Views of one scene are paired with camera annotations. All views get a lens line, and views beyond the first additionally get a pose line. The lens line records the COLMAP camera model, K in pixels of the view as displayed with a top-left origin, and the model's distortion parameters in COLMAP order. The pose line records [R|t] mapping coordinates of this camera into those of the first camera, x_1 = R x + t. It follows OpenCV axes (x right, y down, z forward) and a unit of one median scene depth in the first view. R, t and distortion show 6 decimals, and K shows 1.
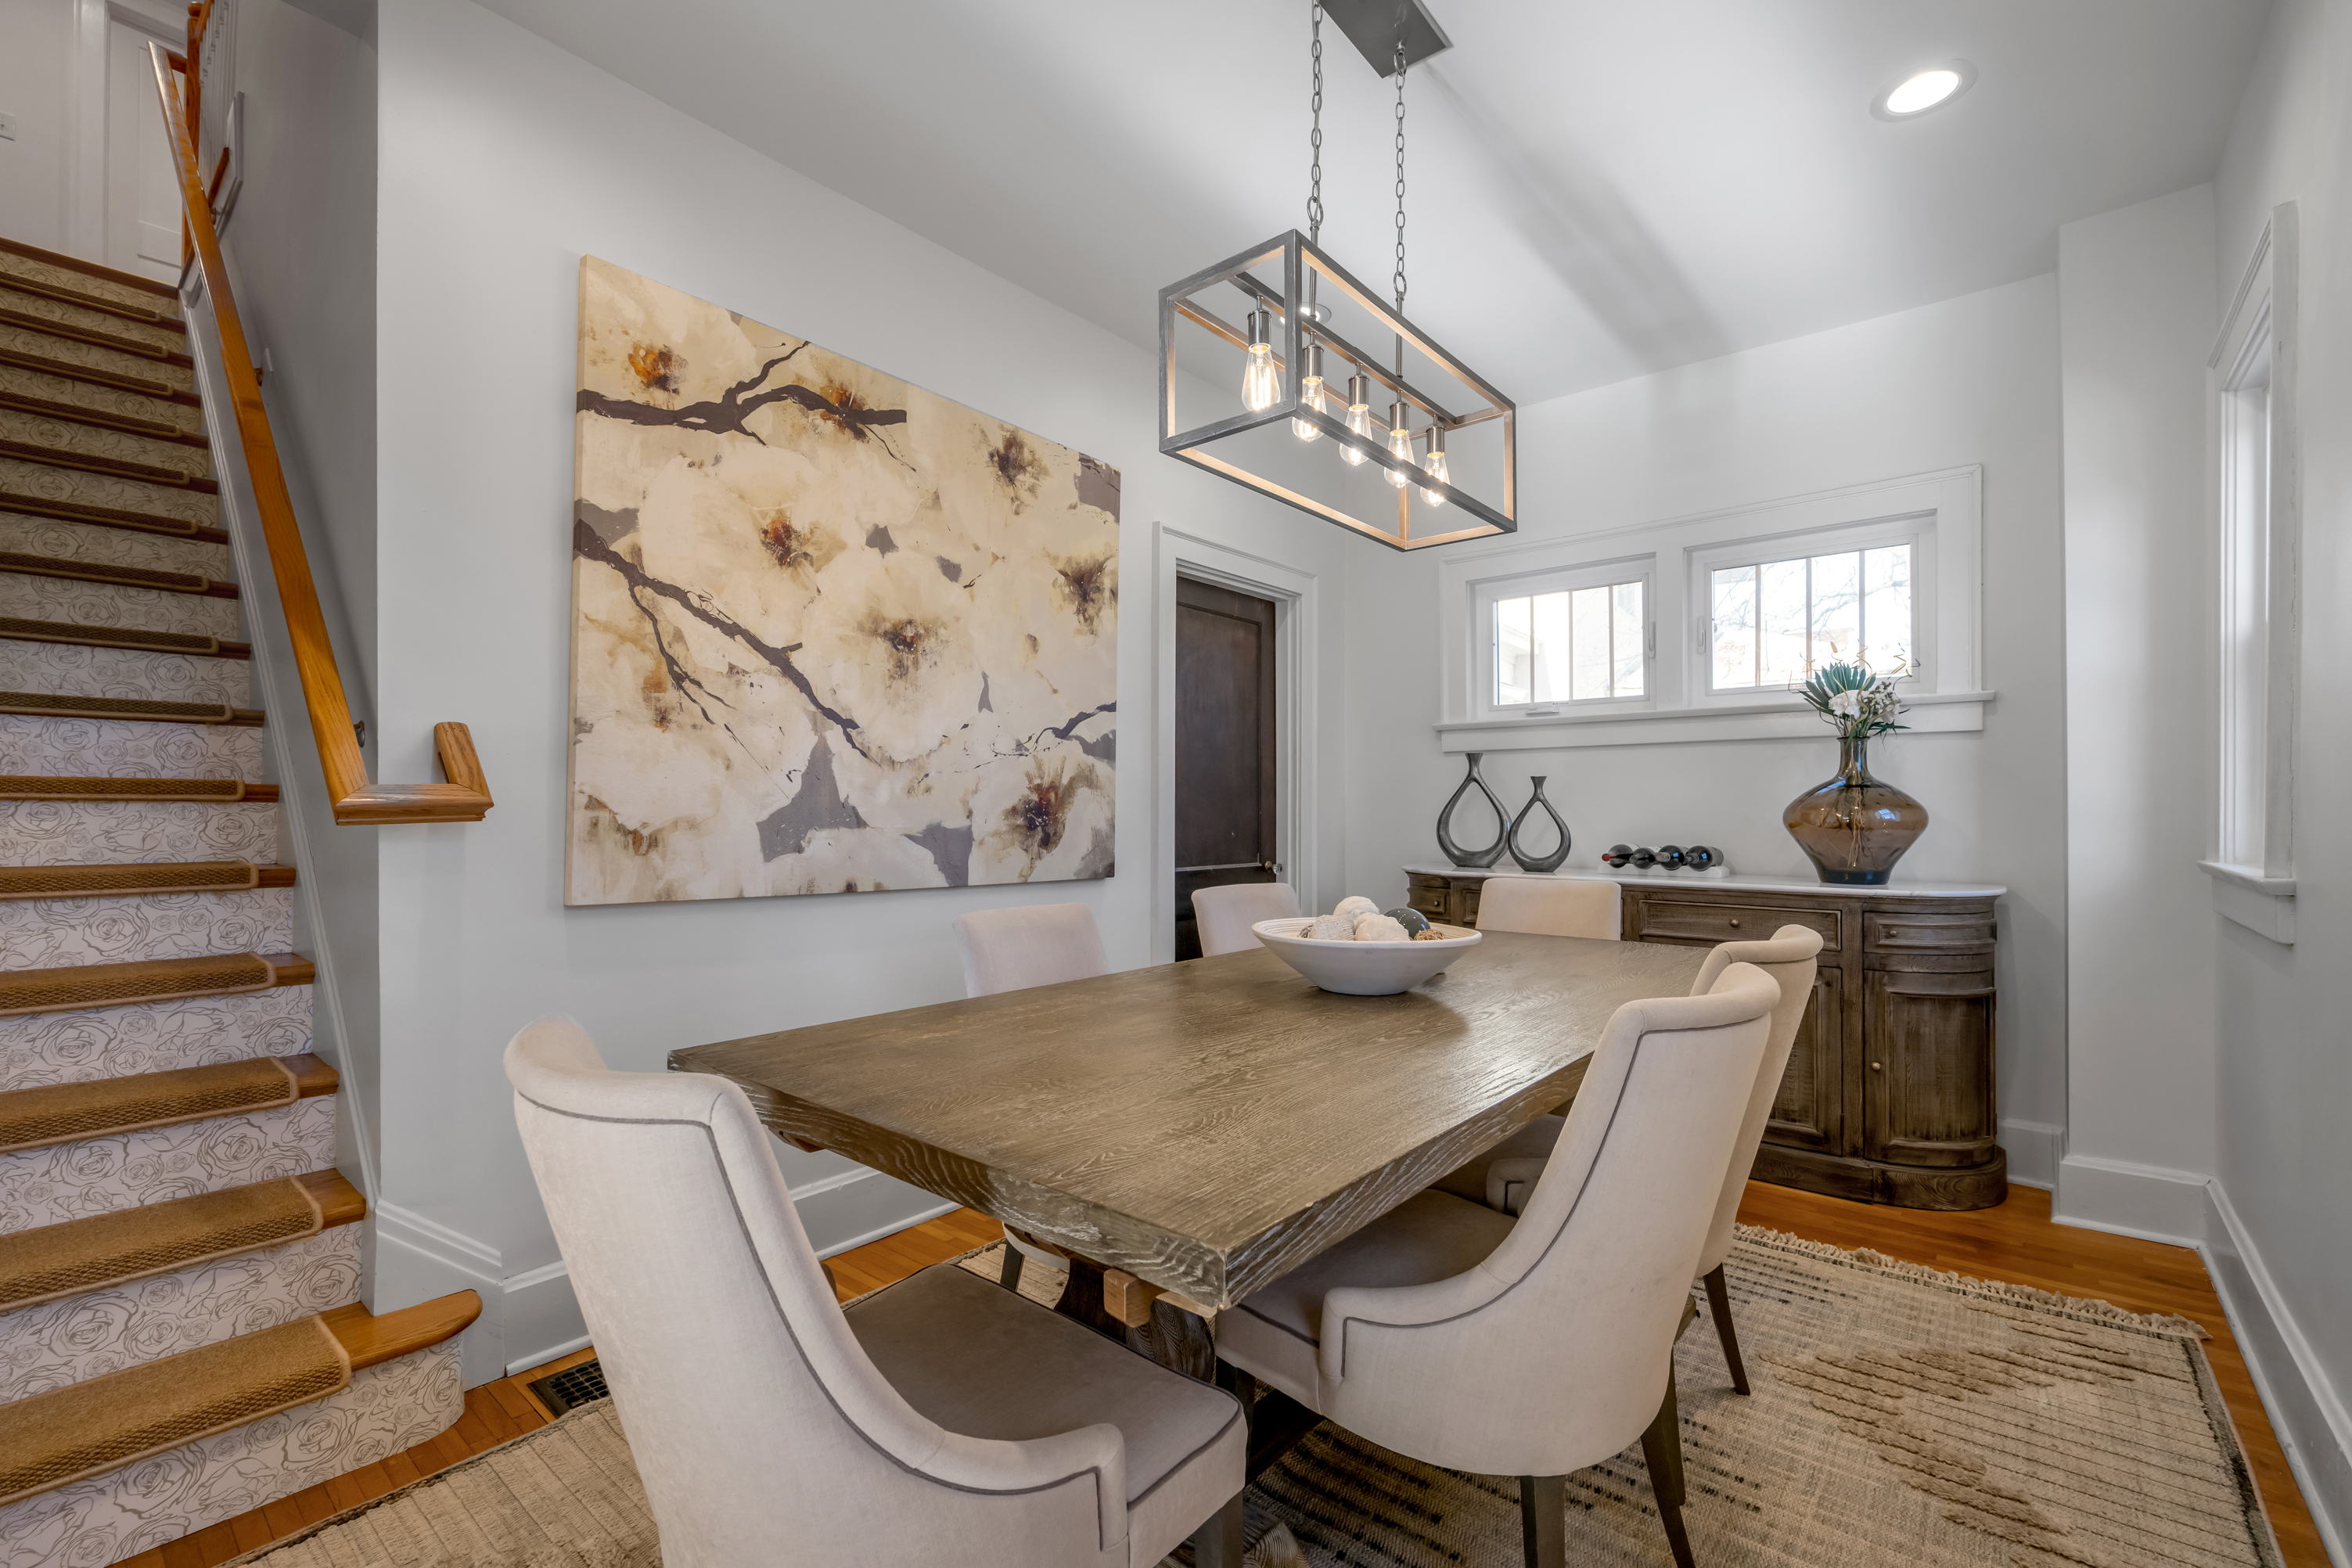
lens RADIAL K [[1007.8, 0, 1177.1], [0, 1007.8, 789.2], [0, 0, 1]] dist [-0.001784, -0.000249]
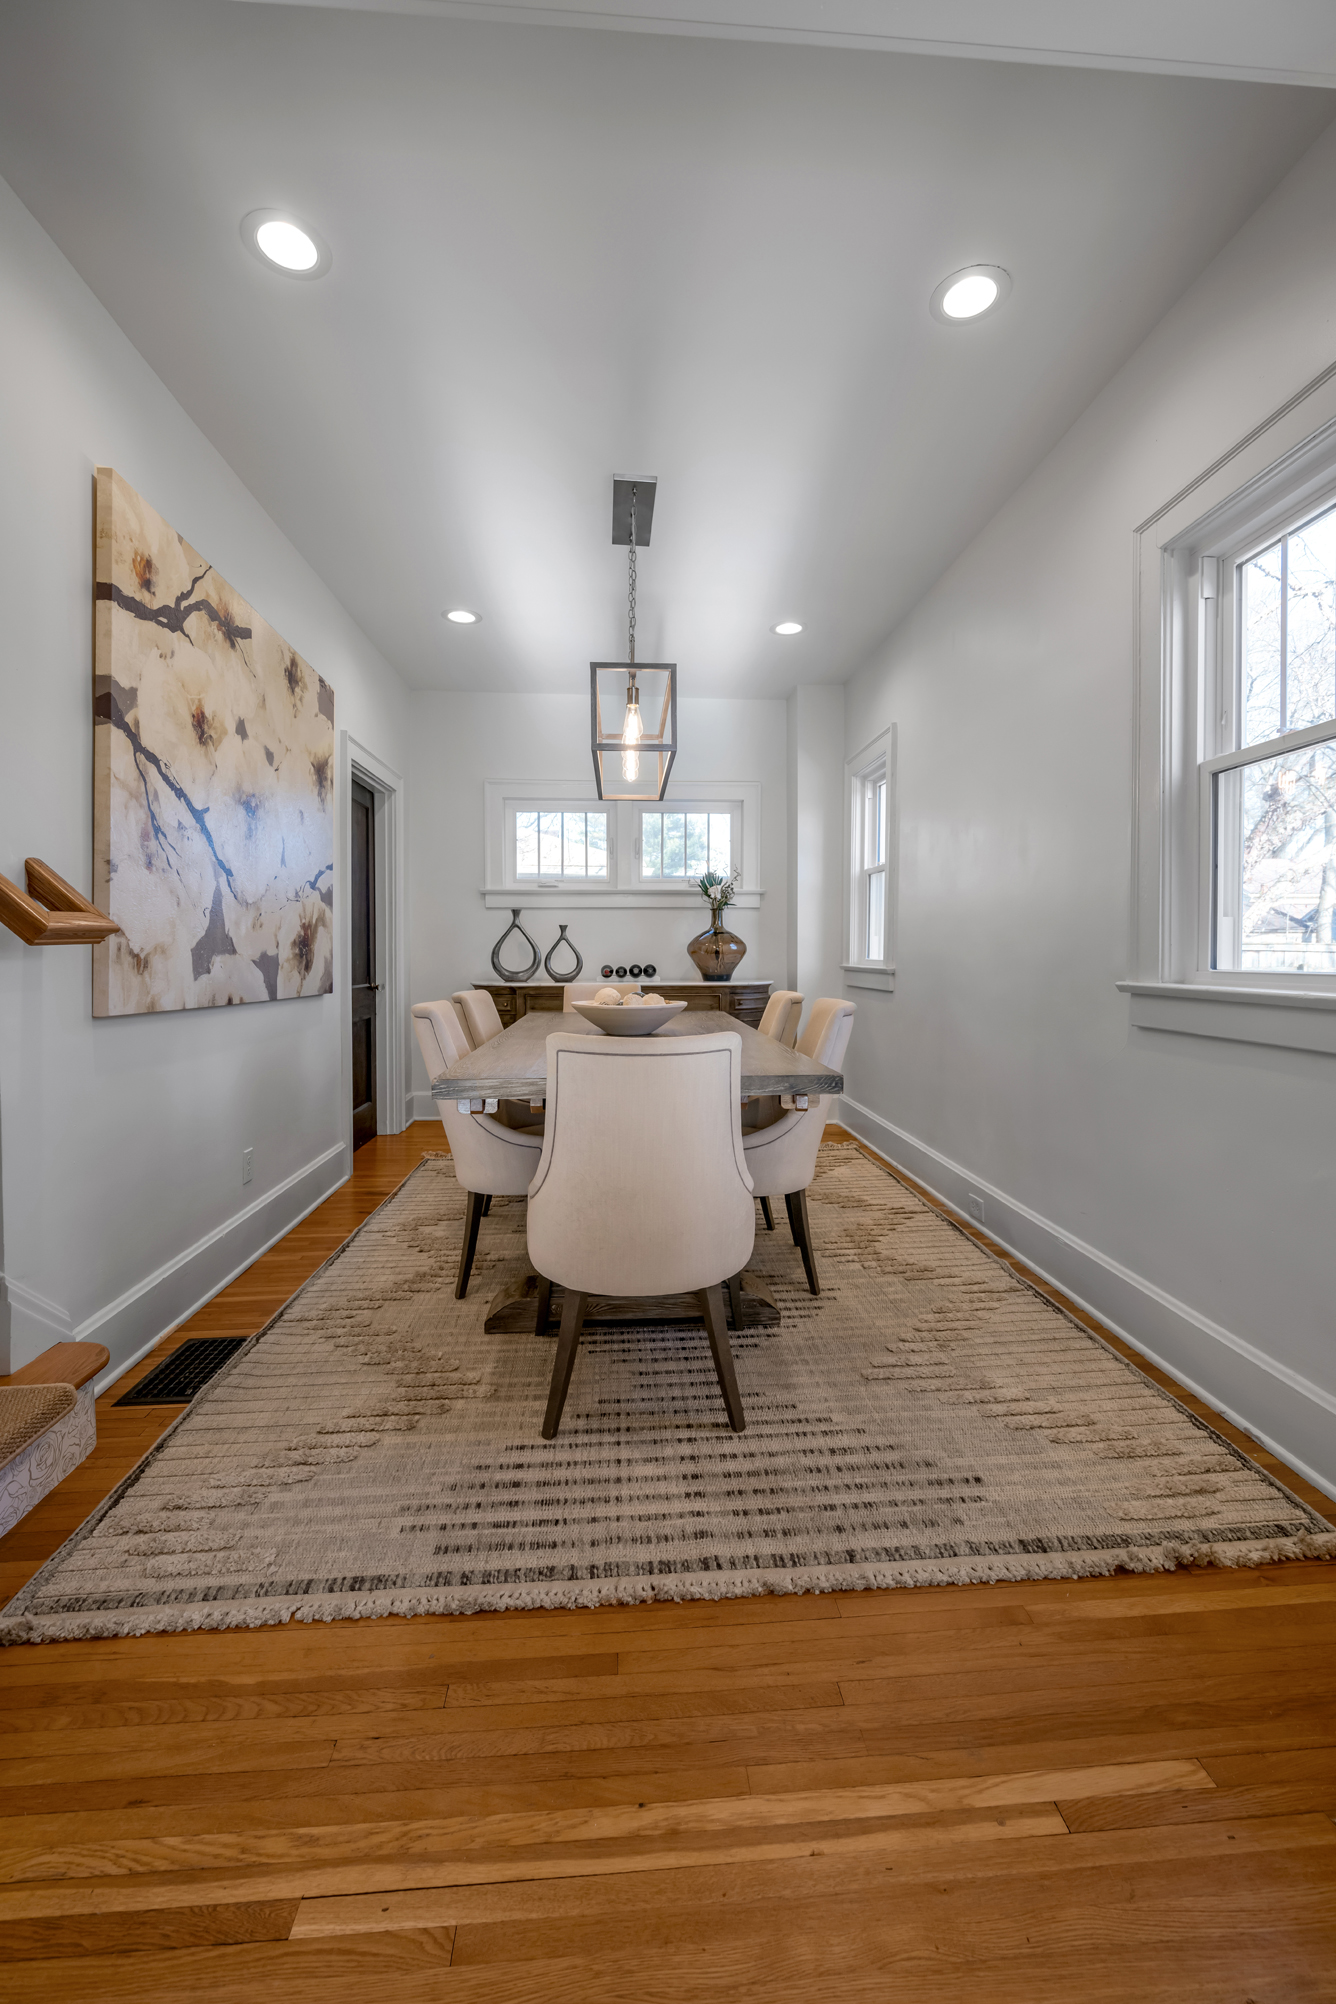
lens RADIAL K [[811.2, 0, 673.0], [0, 811.2, 952.6], [0, 0, 1]] dist [-0.001639, -0.000077]
pose [[0.717140, -0.003332, 0.696921, -0.588315], [-0.010697, 0.999818, 0.015787, 0.013041], [-0.696847, -0.018777, 0.716974, -0.118627]]
